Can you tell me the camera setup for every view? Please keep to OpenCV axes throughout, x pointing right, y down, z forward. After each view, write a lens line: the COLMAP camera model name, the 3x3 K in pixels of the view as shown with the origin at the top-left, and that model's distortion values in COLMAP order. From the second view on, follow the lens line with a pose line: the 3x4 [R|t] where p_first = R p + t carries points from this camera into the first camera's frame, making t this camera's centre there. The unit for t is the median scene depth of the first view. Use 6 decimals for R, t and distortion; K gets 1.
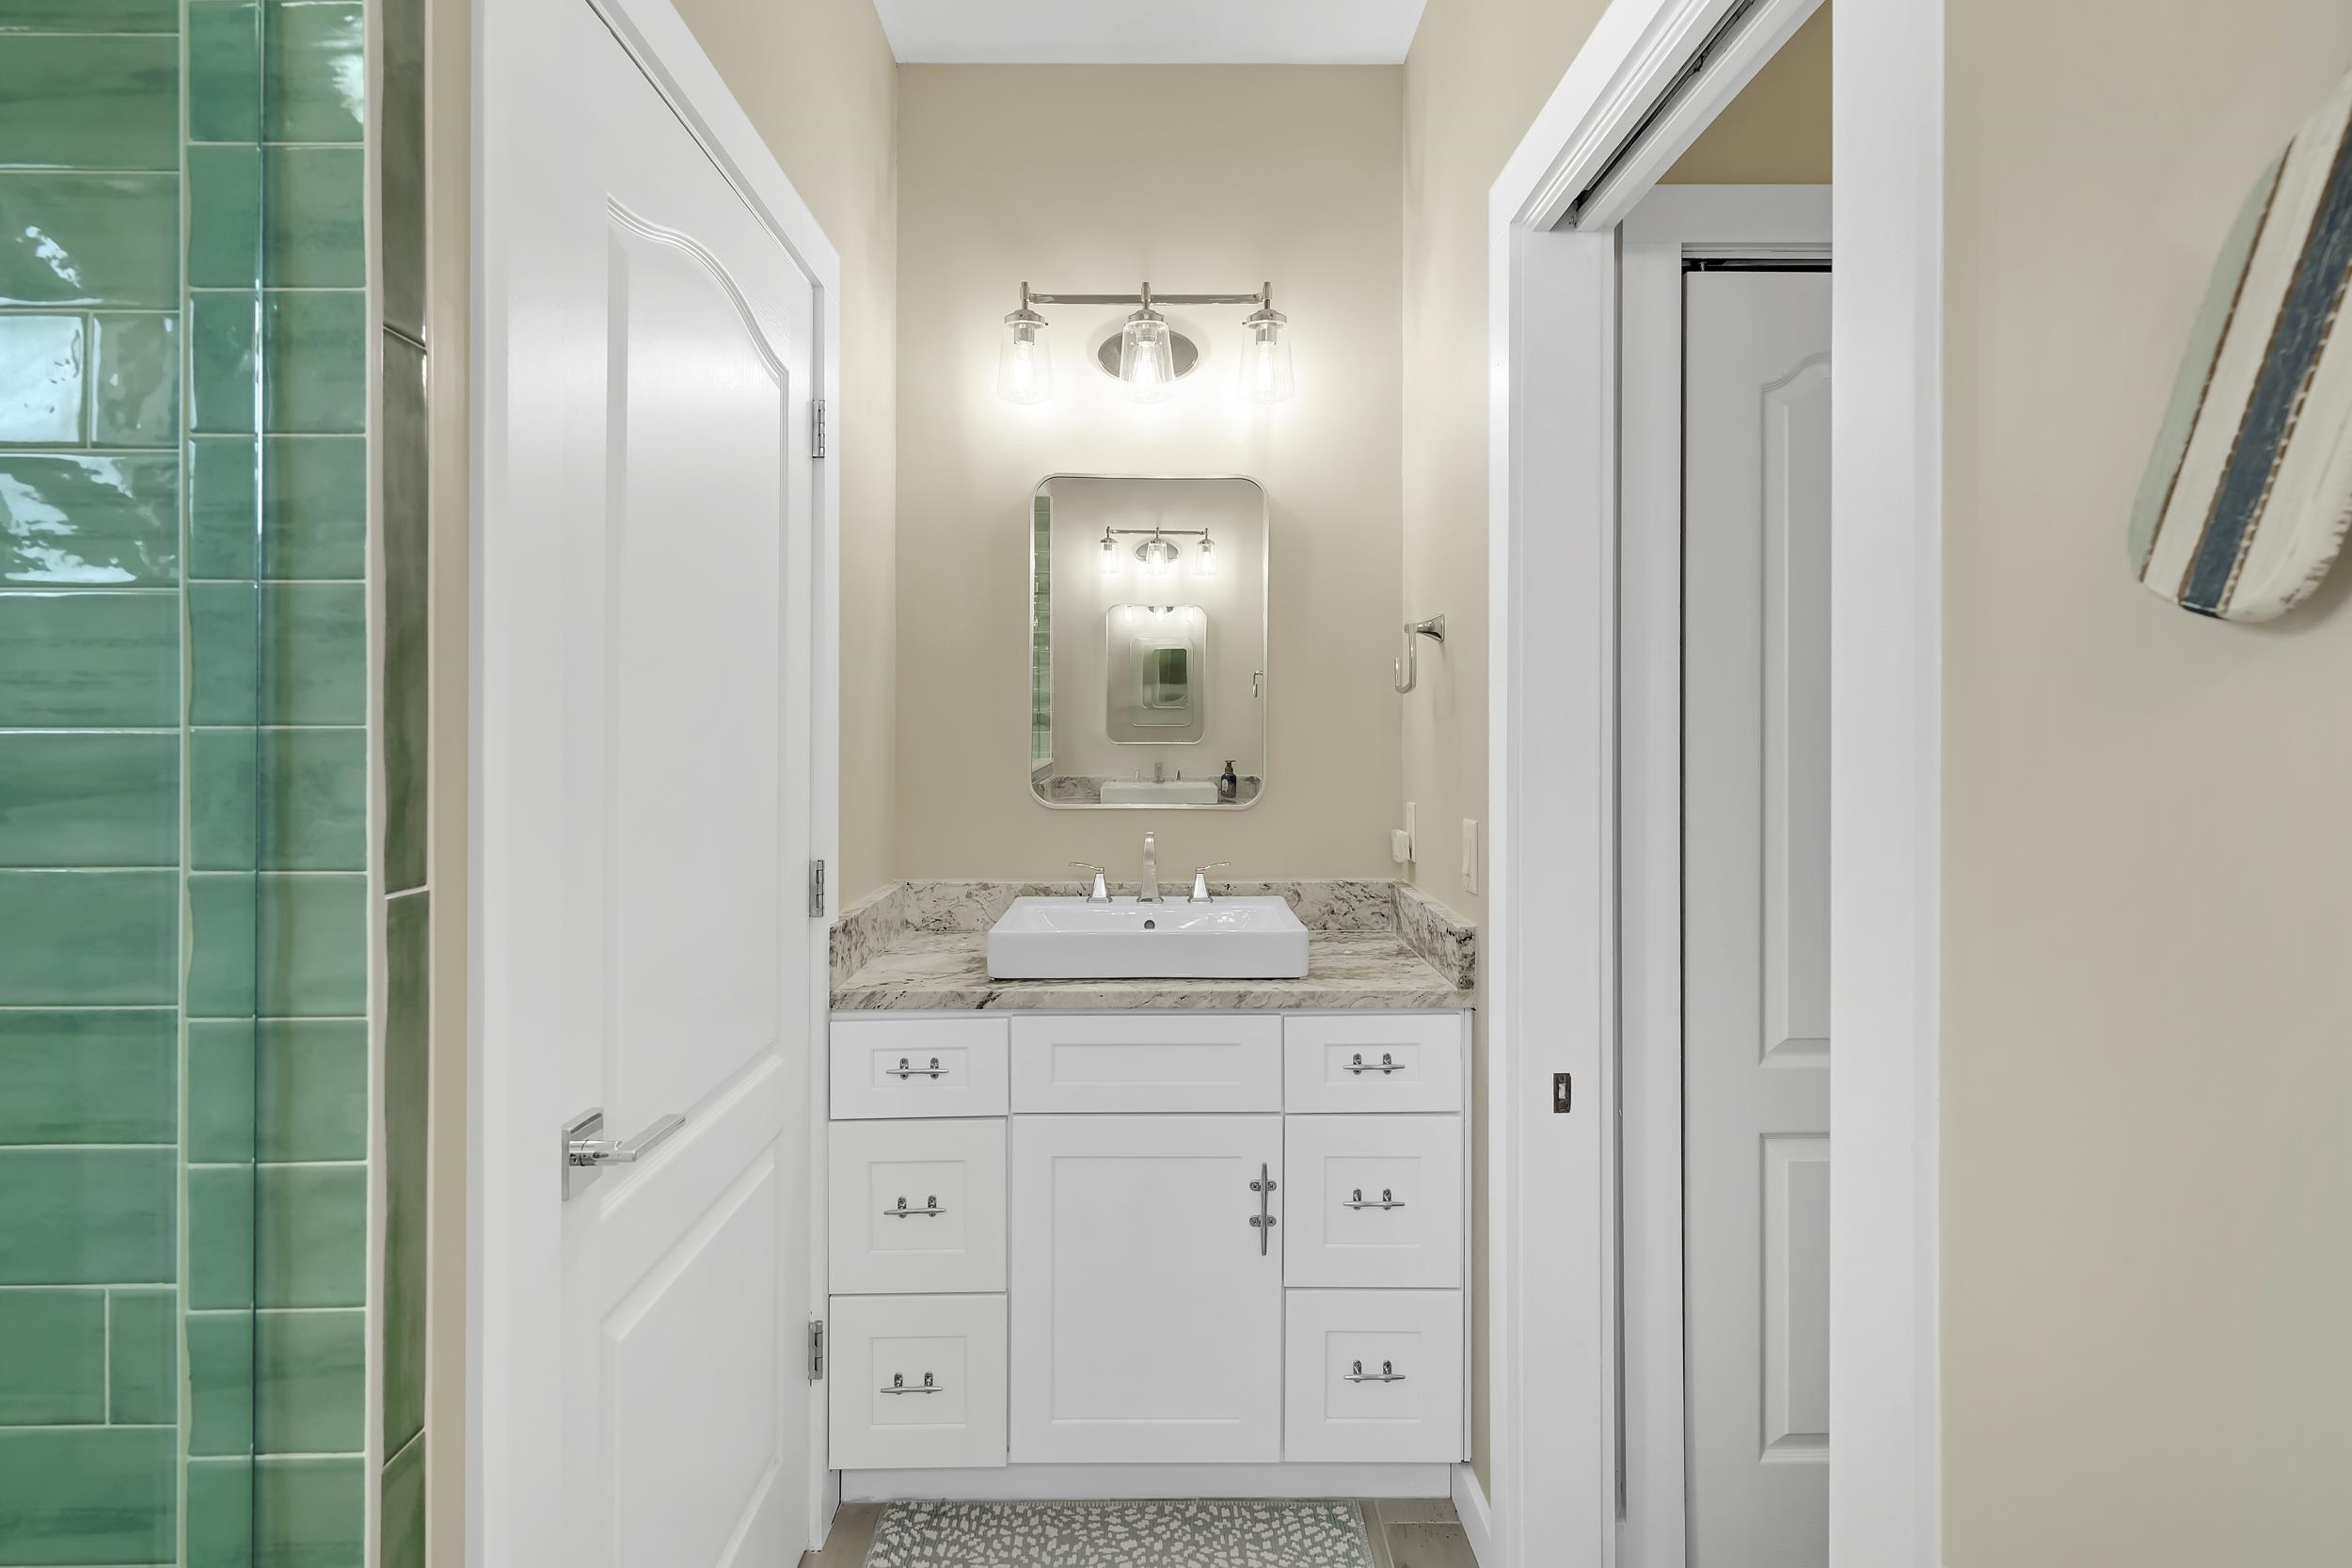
lens RADIAL K [[1168.7, 0, 1157.5], [0, 1168.7, 753.0], [0, 0, 1]] dist [-0.078610, 0.036656]
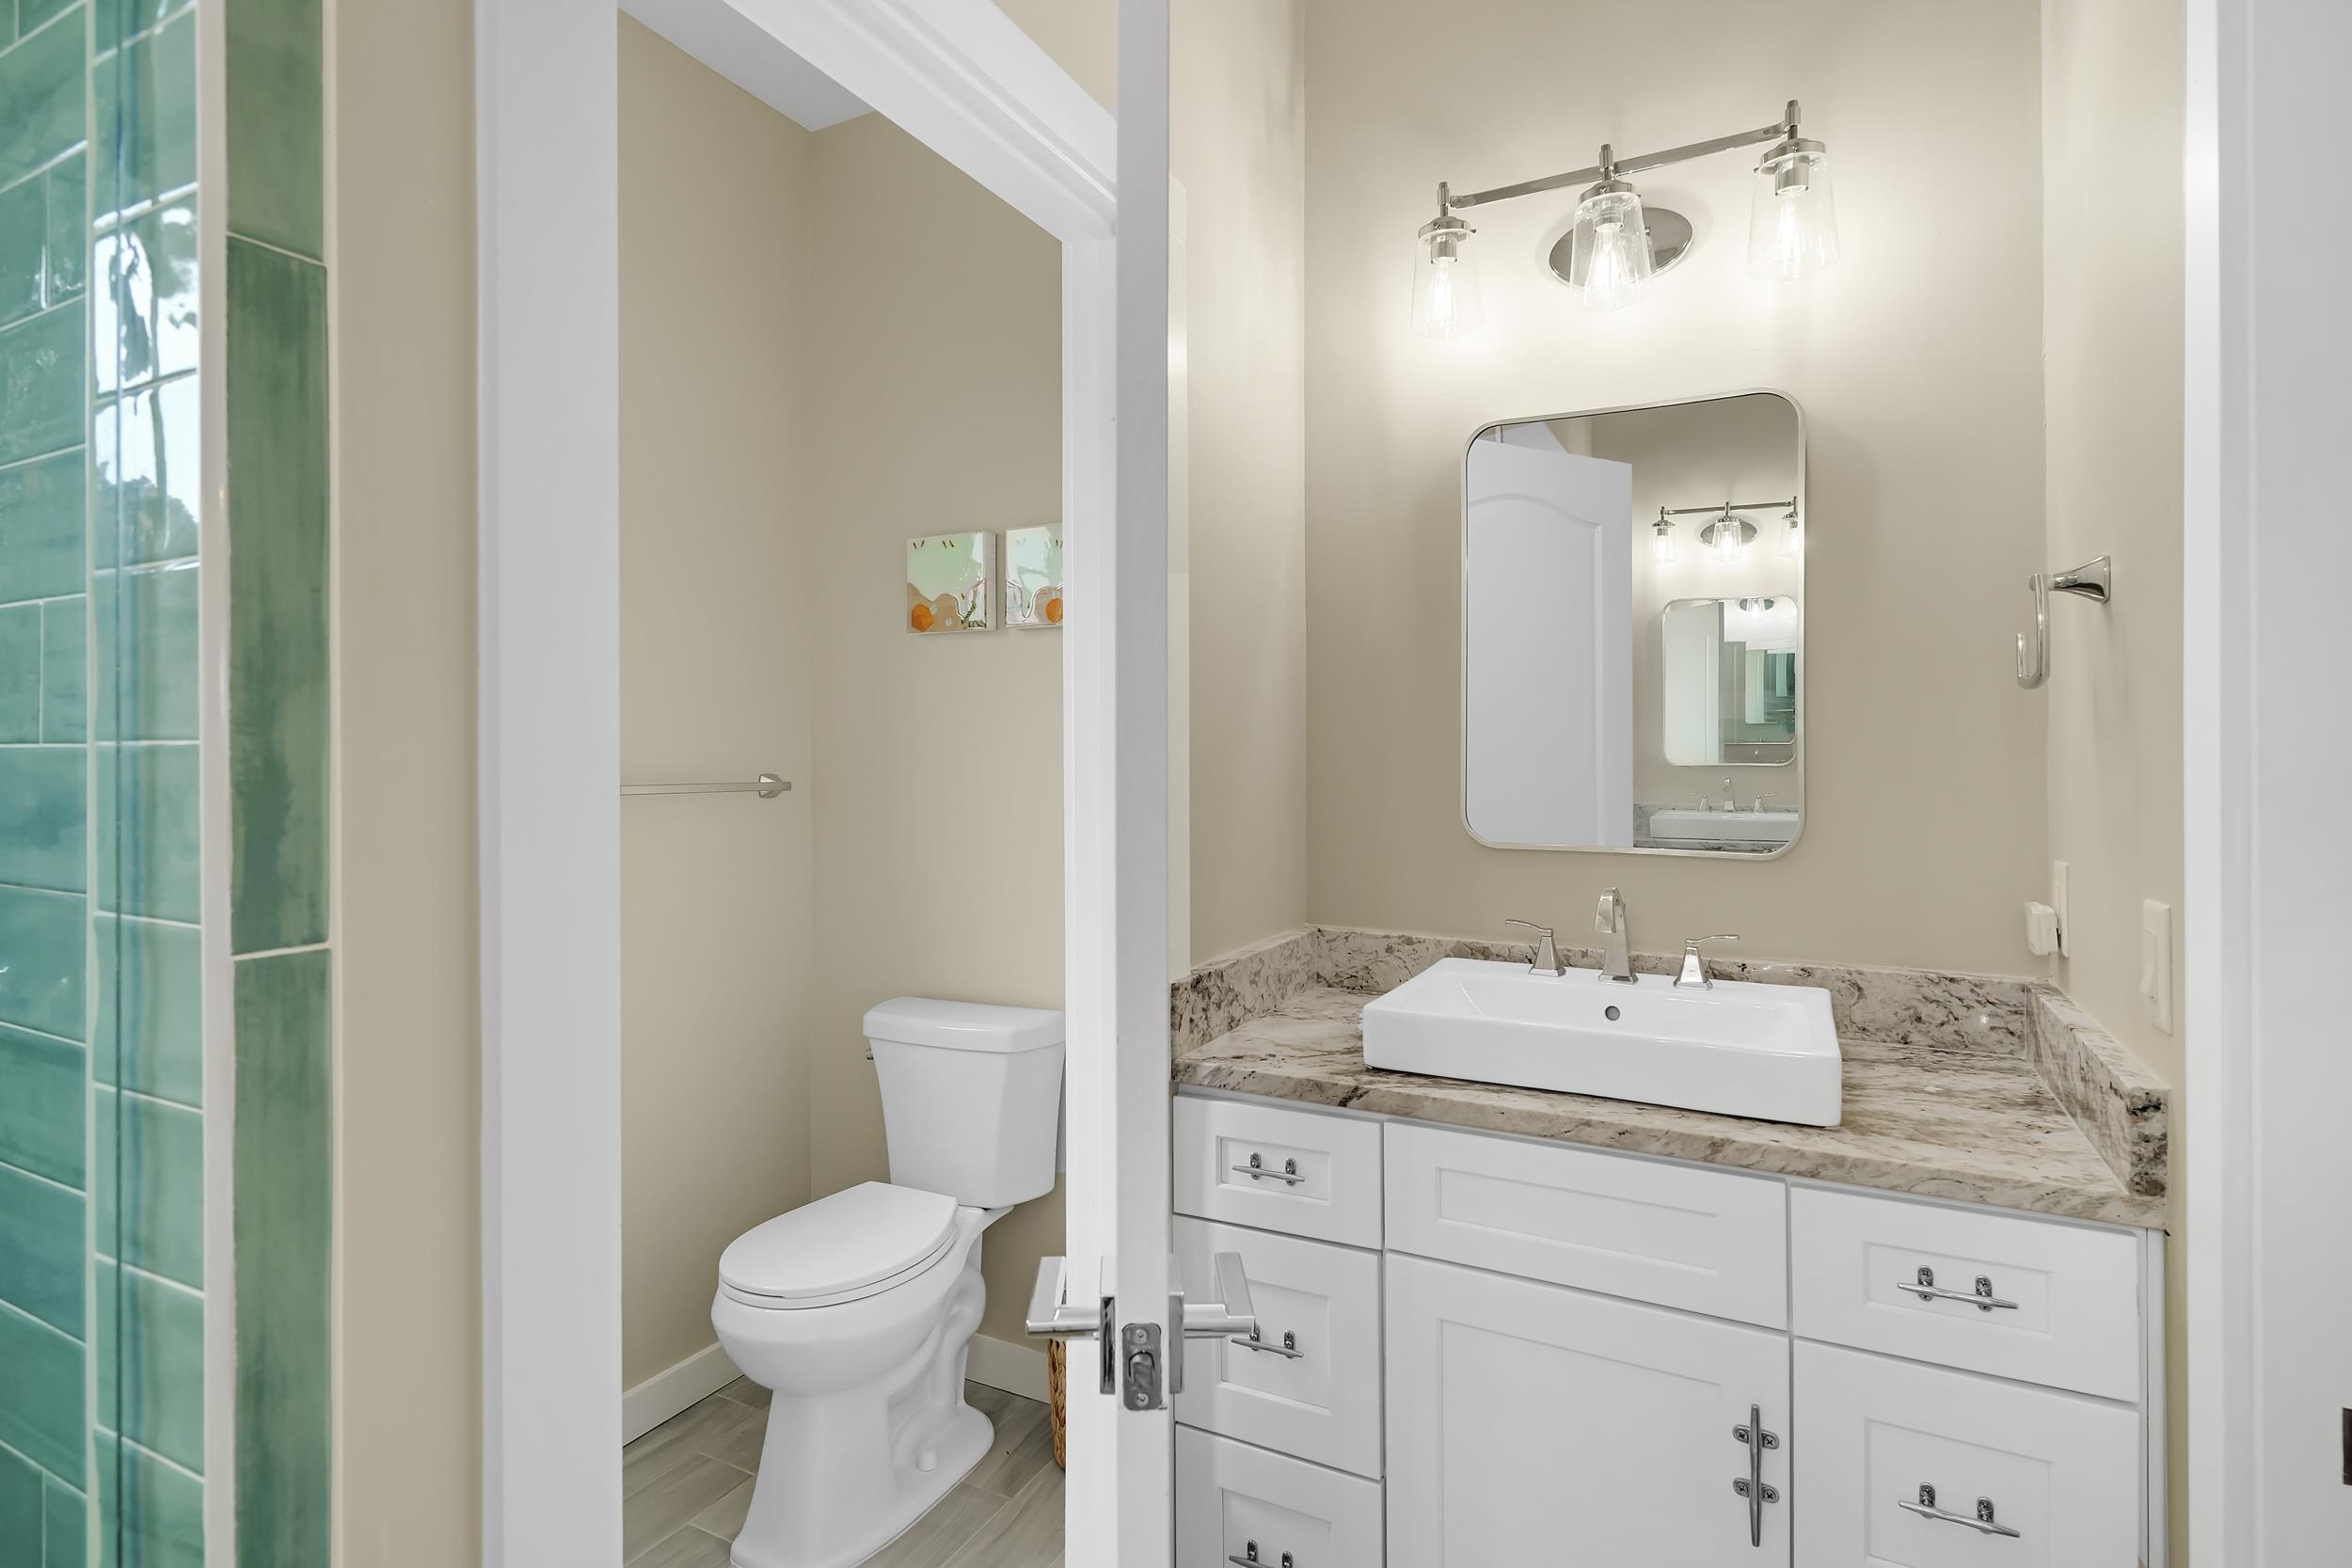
lens RADIAL K [[1134.4, 0, 1175.5], [0, 1134.4, 751.8], [0, 0, 1]] dist [-0.021326, 0.006106]
pose [[0.872424, 0.001847, -0.488747, 0.114070], [-0.010195, 0.999844, -0.014418, -0.004912], [0.488644, 0.017562, 0.872306, 0.269027]]
